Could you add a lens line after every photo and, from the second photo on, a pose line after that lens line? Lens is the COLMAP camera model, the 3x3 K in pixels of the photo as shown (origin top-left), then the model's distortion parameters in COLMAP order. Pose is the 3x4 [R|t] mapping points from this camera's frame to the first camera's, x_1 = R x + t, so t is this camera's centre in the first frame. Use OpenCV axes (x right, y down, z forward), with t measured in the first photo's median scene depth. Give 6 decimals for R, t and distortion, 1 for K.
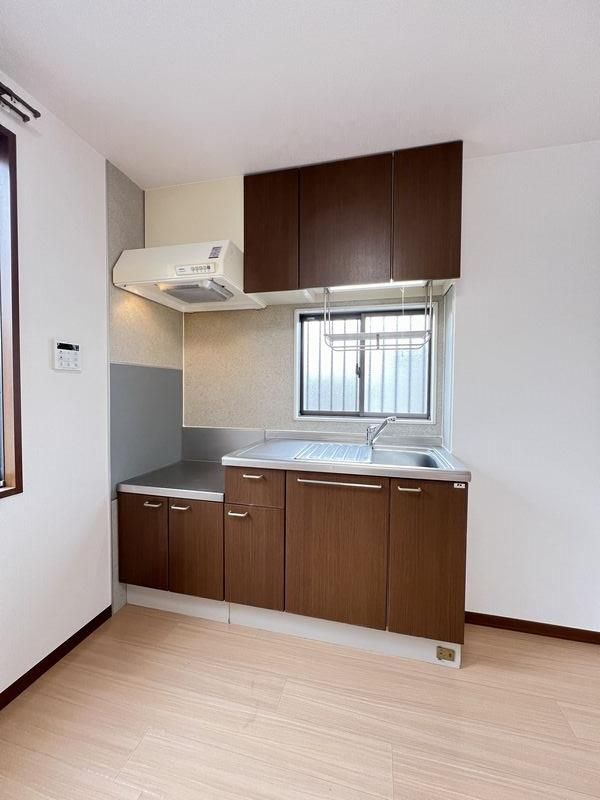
lens RADIAL K [[319.8, 0, 300.0], [0, 319.8, 400.0], [0, 0, 1]] dist [-0.000711, -0.000083]
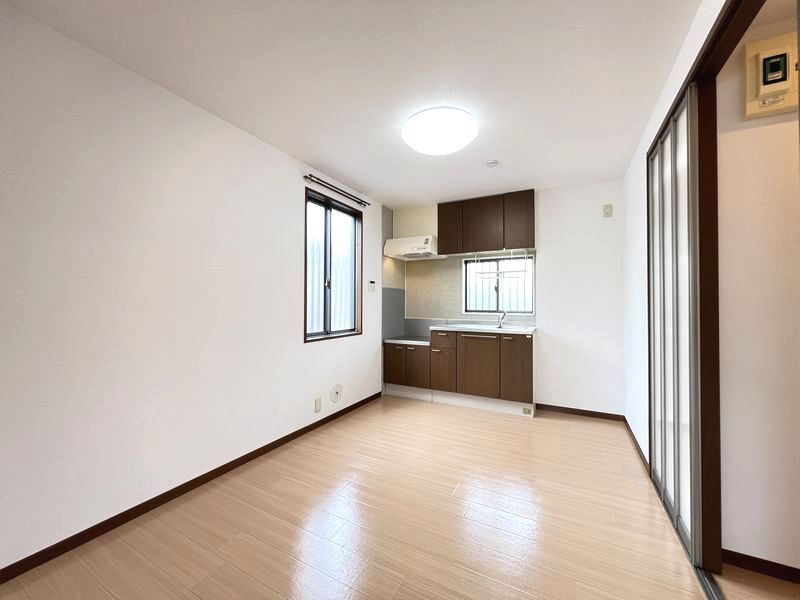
lens RADIAL K [[319.8, 0, 400.0], [0, 319.8, 300.0], [0, 0, 1]] dist [-0.000711, -0.000083]
pose [[0.970702, -0.007850, -0.240157, 0.105508], [-0.002908, 0.999009, -0.044410, 0.080531], [0.240267, 0.043808, 0.969718, -1.254368]]
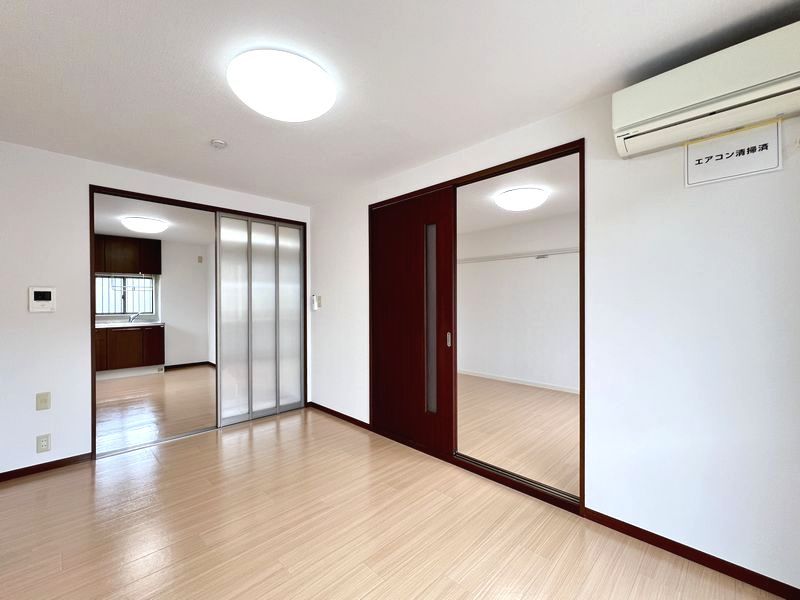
lens RADIAL K [[348.7, 0, 401.0], [0, 348.7, 305.0], [0, 0, 1]] dist [-0.001106, -0.000167]
pose [[0.516110, -0.010927, 0.856452, -1.417966], [0.038347, 0.999211, -0.010360, 0.115252], [-0.855663, 0.038190, 0.516122, -3.196826]]
